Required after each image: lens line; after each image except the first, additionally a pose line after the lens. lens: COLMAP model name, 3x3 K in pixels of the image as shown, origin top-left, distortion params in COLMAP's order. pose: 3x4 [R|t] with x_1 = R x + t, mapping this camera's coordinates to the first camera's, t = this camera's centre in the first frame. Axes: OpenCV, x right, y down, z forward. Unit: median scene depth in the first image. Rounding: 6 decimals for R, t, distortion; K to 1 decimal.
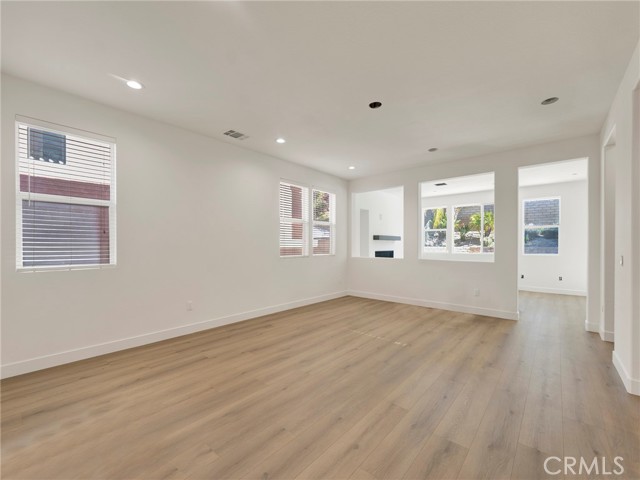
lens RADIAL K [[271.8, 0, 318.4], [0, 271.8, 247.1], [0, 0, 1]] dist [0.000189, 0.000269]
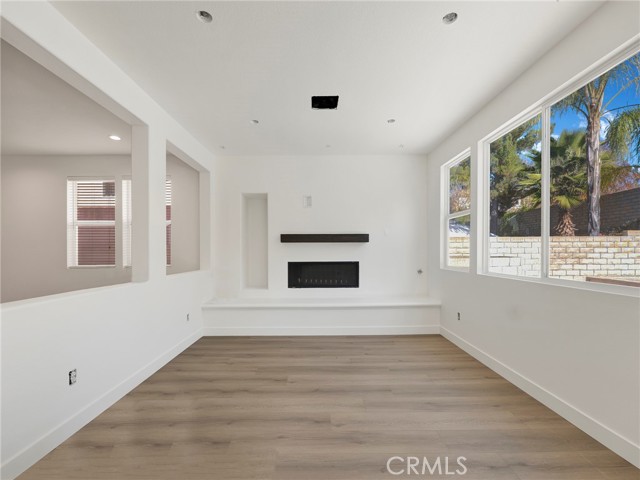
lens RADIAL K [[271.8, 0, 318.4], [0, 271.8, 247.1], [0, 0, 1]] dist [0.000189, 0.000269]
pose [[0.645851, -0.016387, -0.763288, 0.555402], [0.000639, 0.999781, -0.020923, -0.003372], [0.763463, 0.013026, 0.645720, 0.547152]]
